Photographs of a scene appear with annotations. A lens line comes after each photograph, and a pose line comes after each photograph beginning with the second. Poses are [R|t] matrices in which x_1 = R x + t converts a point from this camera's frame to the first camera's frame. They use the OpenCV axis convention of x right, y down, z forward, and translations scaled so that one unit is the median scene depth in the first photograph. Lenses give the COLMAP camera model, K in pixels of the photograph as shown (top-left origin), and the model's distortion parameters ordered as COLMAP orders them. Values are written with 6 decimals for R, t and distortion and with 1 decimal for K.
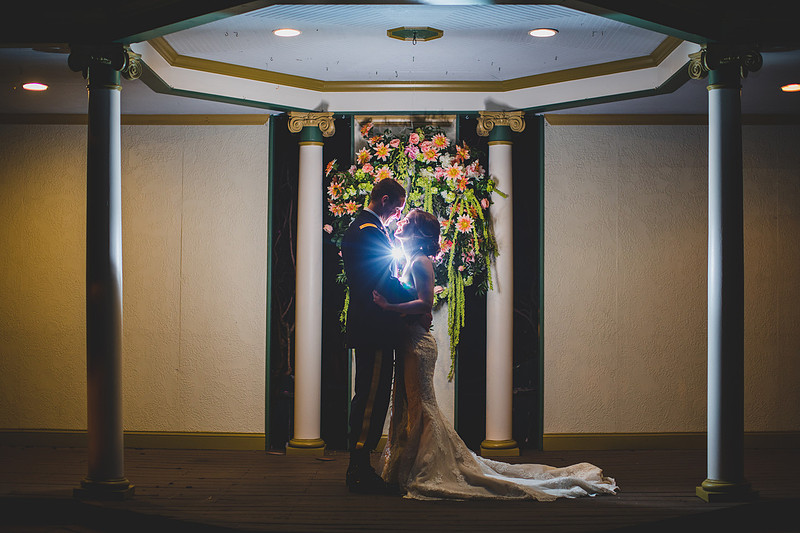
lens RADIAL K [[1278.2, 0, 400.0], [0, 1278.2, 266.5], [0, 0, 1]] dist [-0.196708, 0.060689]
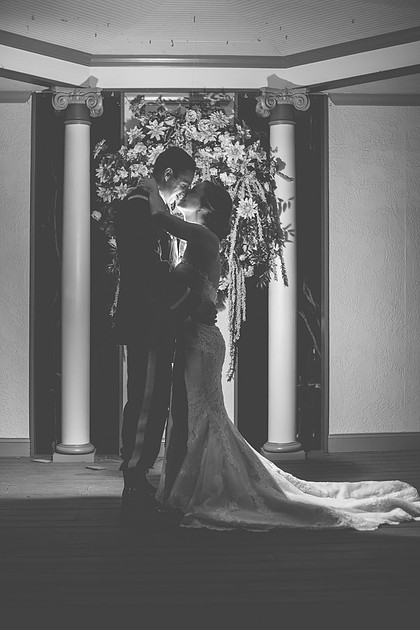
lens RADIAL K [[1006.6, 0, 210.0], [0, 1006.6, 315.0], [0, 0, 1]] dist [-0.196708, 0.060689]
pose [[0.997814, -0.007003, 0.065717, -0.023003], [0.004289, 0.999135, 0.041352, 0.012629], [-0.065950, -0.040980, 0.996981, 0.277454]]
